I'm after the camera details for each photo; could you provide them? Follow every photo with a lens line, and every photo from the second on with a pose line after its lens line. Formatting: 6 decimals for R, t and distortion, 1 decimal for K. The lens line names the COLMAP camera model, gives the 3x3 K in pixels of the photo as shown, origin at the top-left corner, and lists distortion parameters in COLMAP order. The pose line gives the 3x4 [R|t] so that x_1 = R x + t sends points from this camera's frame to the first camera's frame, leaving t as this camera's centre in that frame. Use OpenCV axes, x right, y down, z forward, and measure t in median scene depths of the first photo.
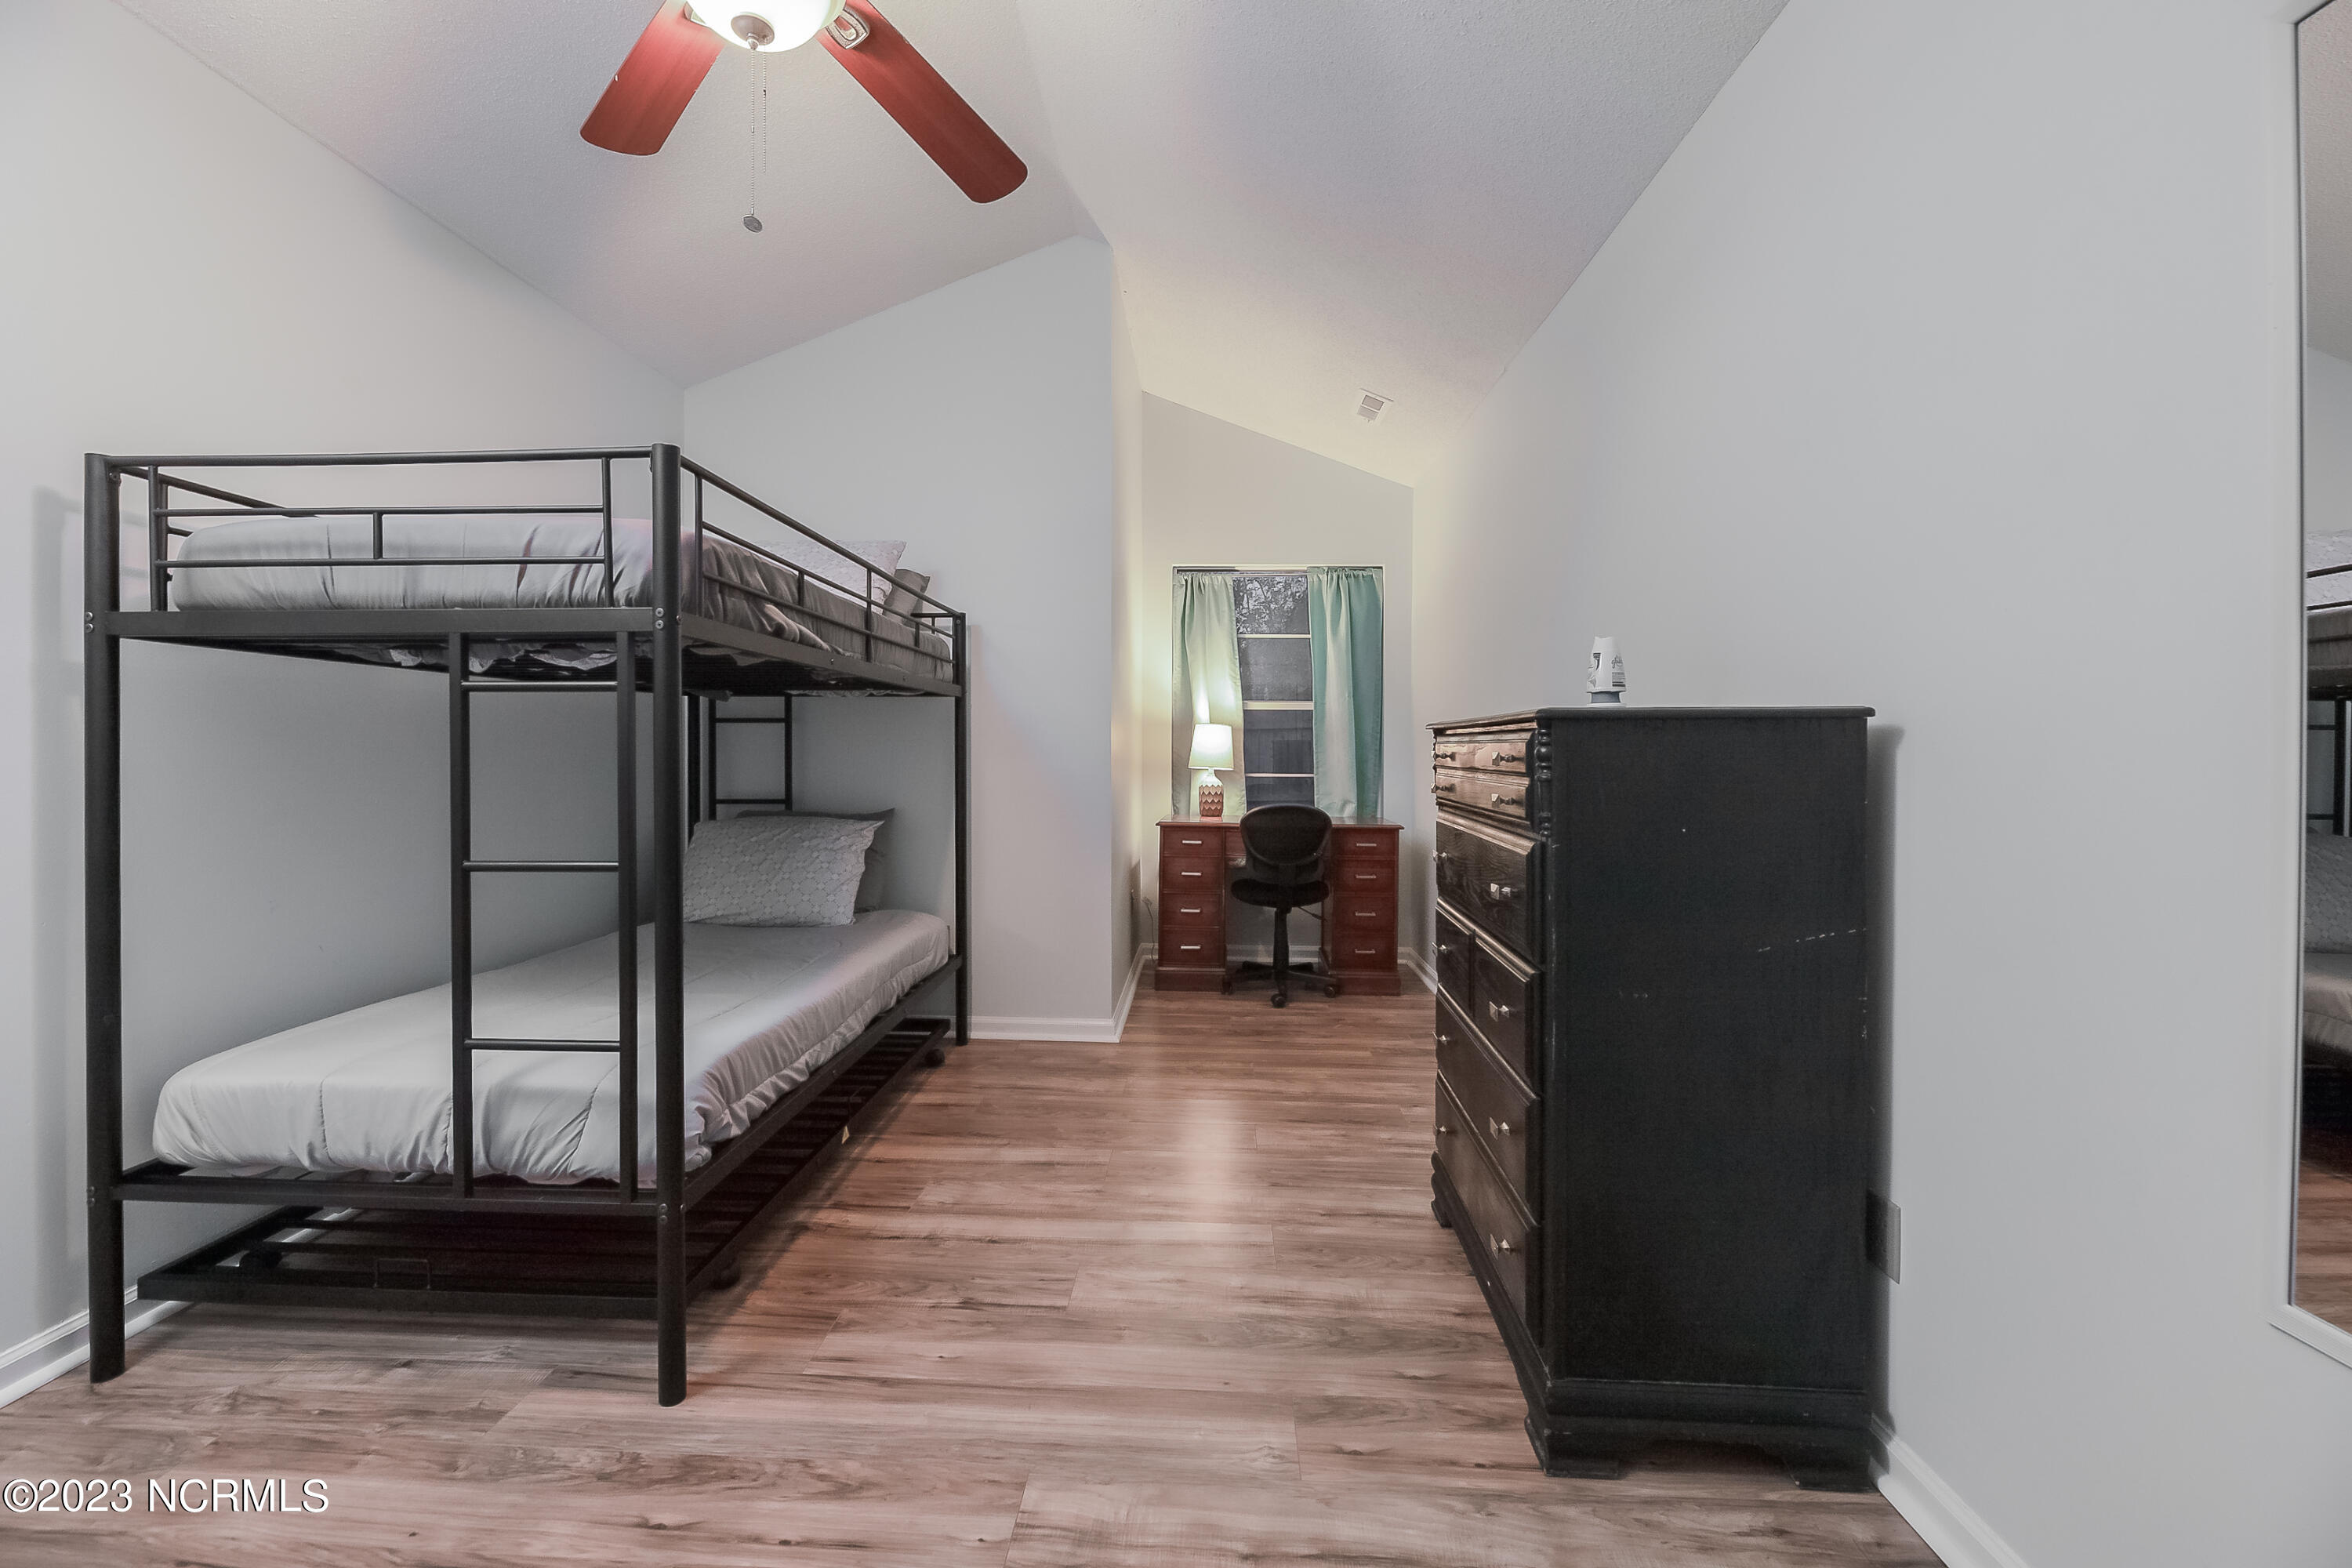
lens RADIAL K [[972.1, 0, 1178.3], [0, 972.1, 761.1], [0, 0, 1]] dist [0.000627, -0.003260]
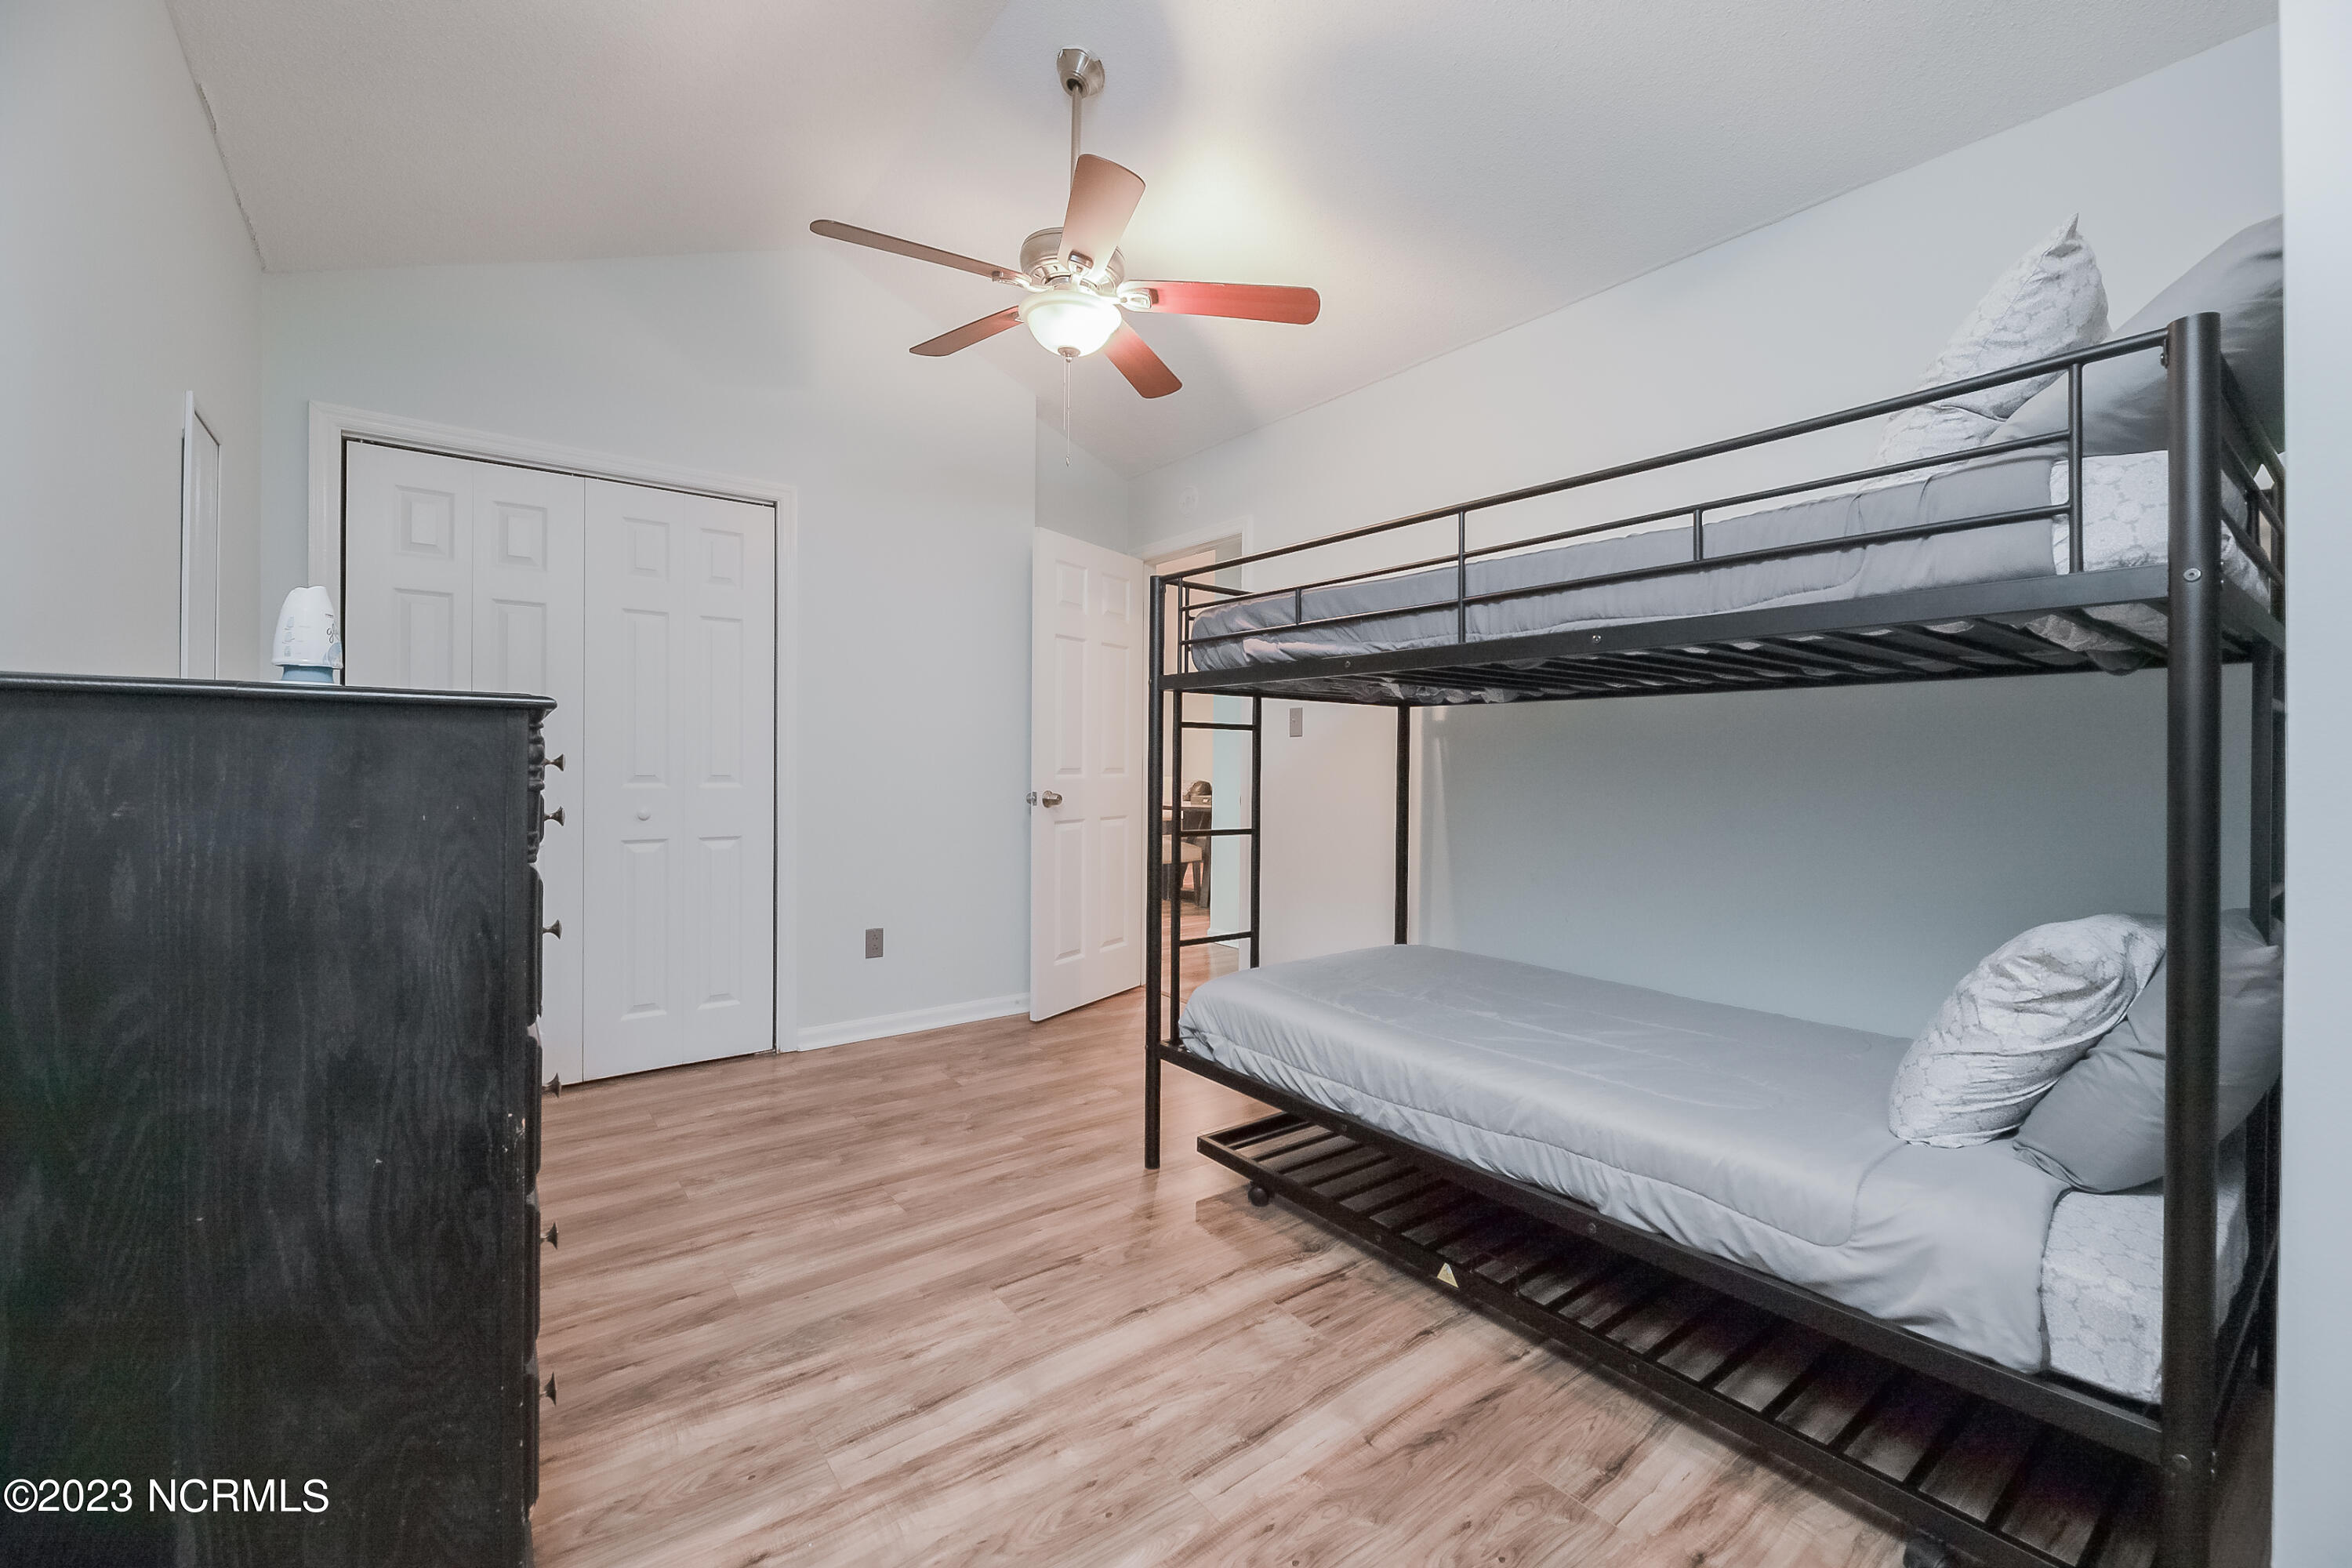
lens RADIAL K [[972.1, 0, 1180.6], [0, 972.1, 768.5], [0, 0, 1]] dist [0.000627, -0.003260]
pose [[-0.773994, -0.005319, -0.633171, 0.402499], [-0.017920, 0.999748, 0.013507, -0.018451], [0.632940, 0.021801, -0.773894, 1.969748]]
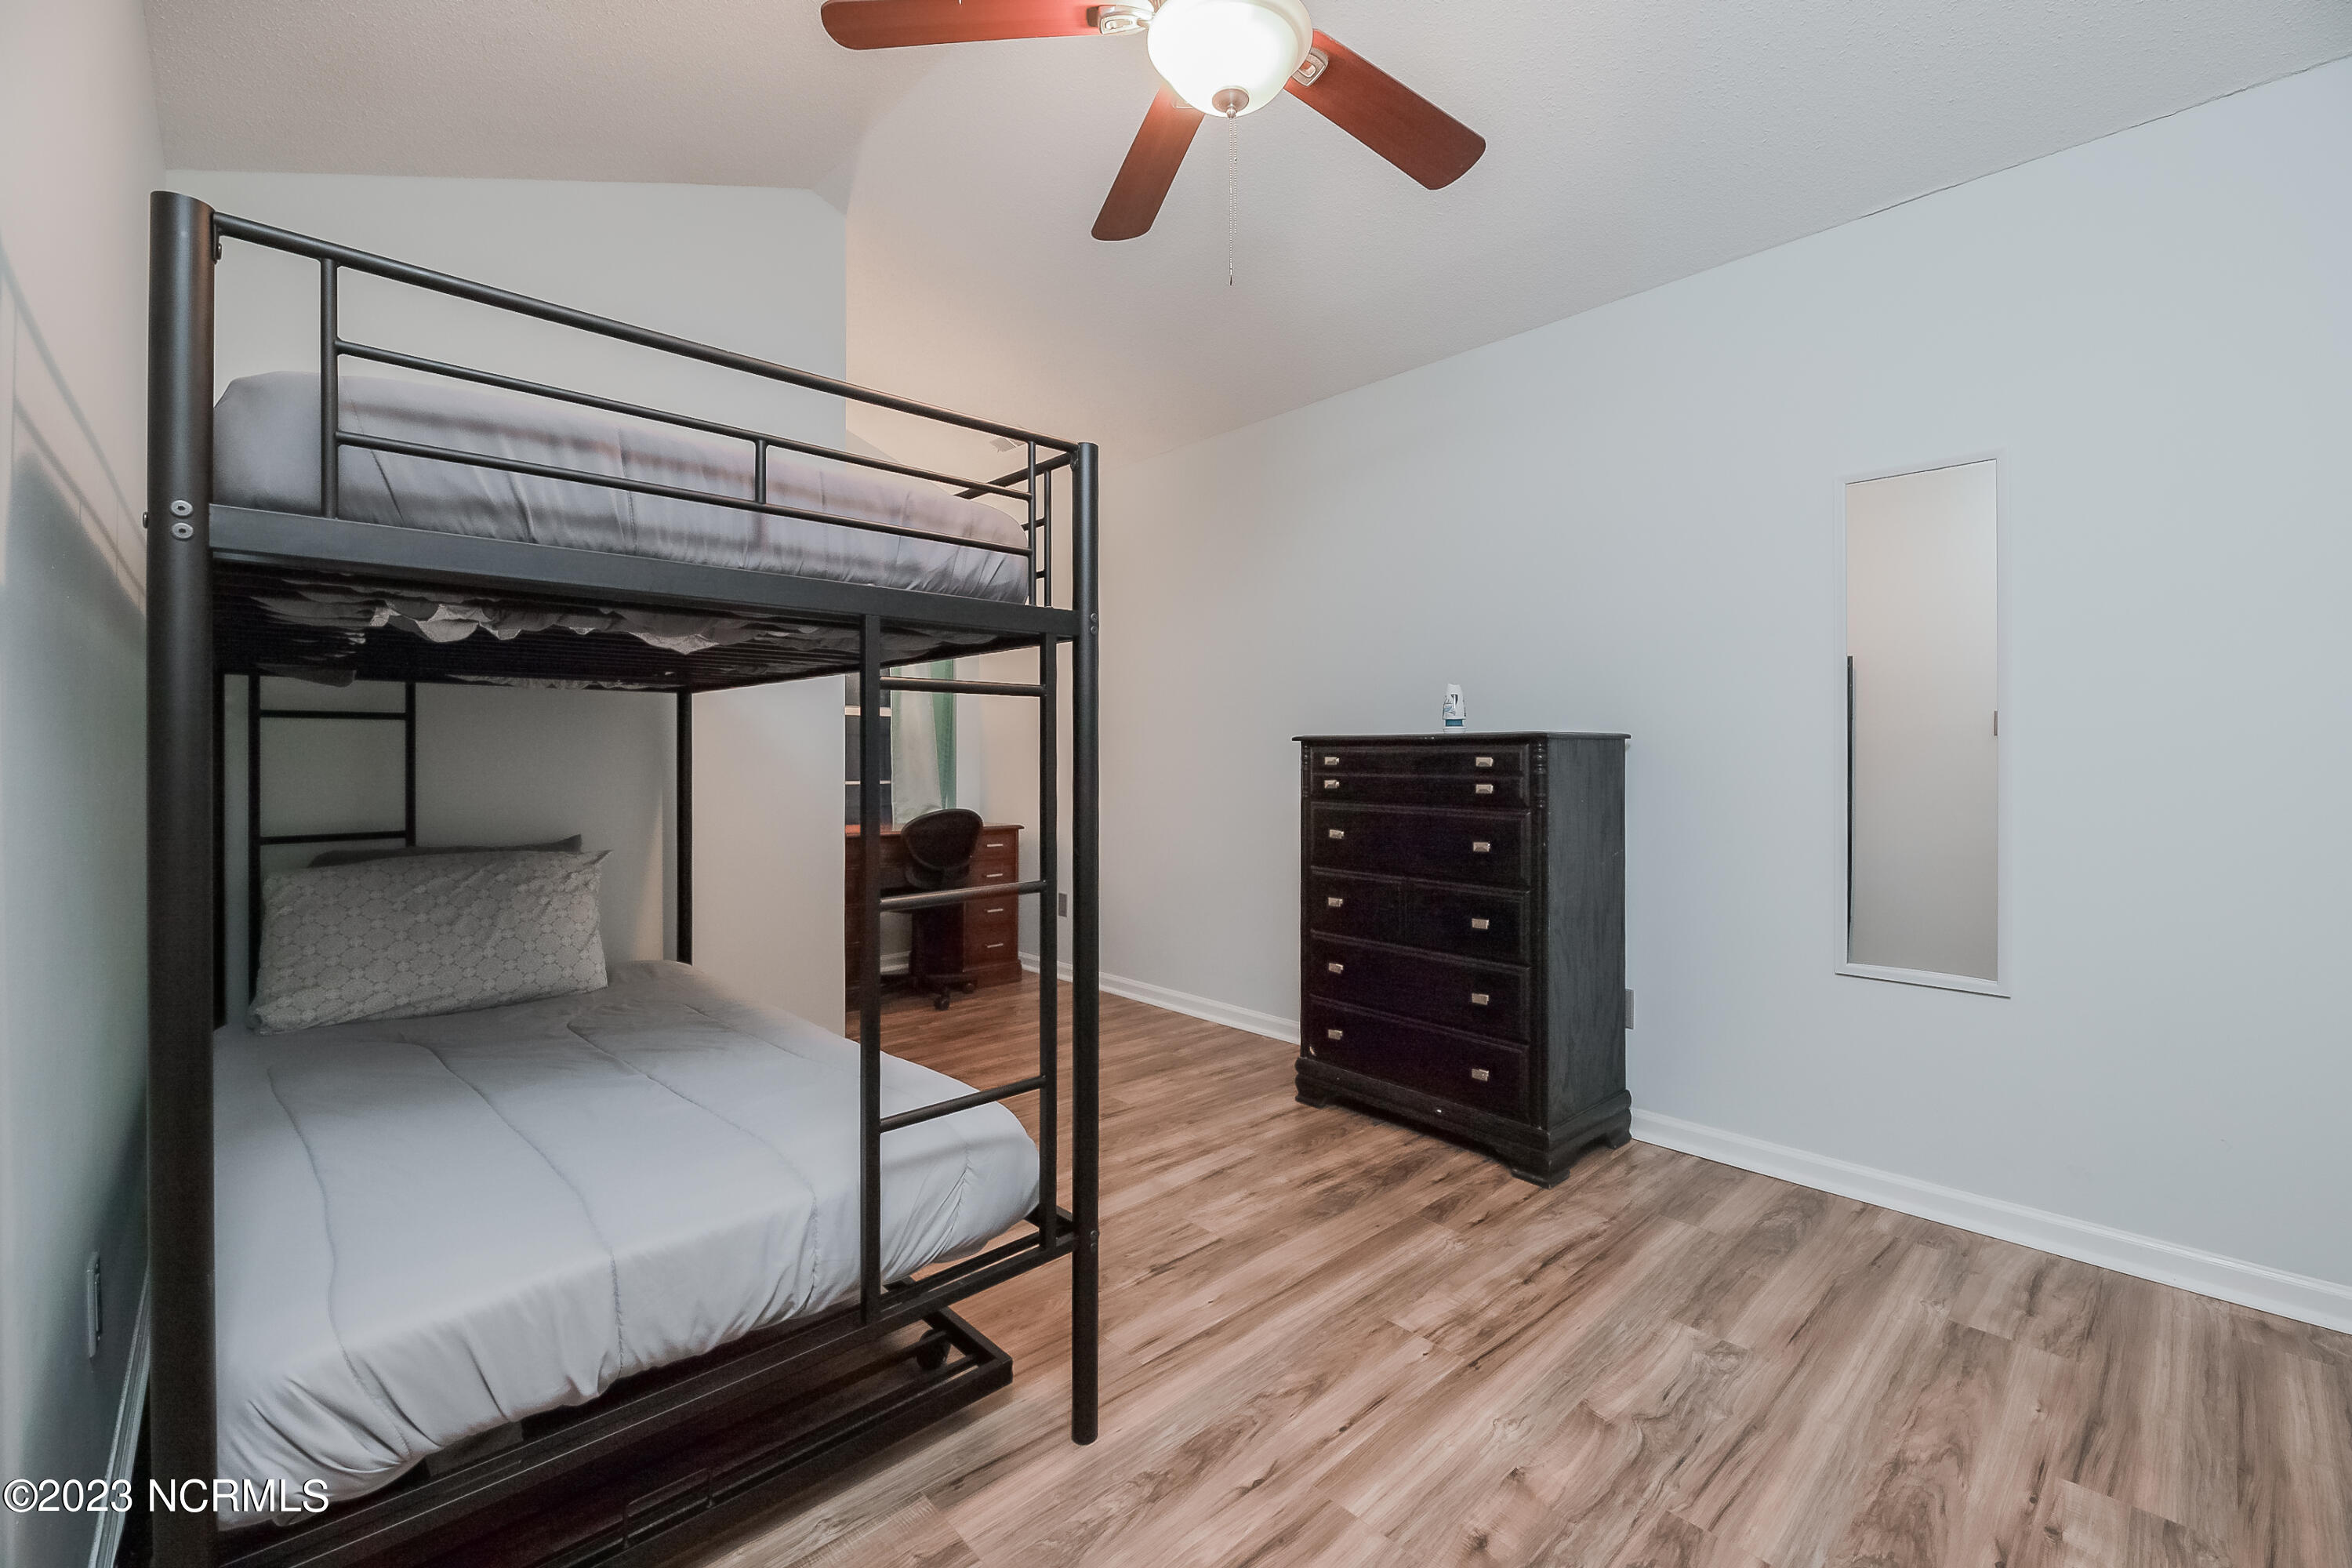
lens RADIAL K [[972.1, 0, 1209.1], [0, 972.1, 757.3], [0, 0, 1]] dist [0.000627, -0.003260]
pose [[0.684449, -0.003361, 0.729053, -0.991312], [0.010692, 0.999928, -0.005428, -0.006395], [-0.728982, 0.011510, 0.684436, 0.215024]]
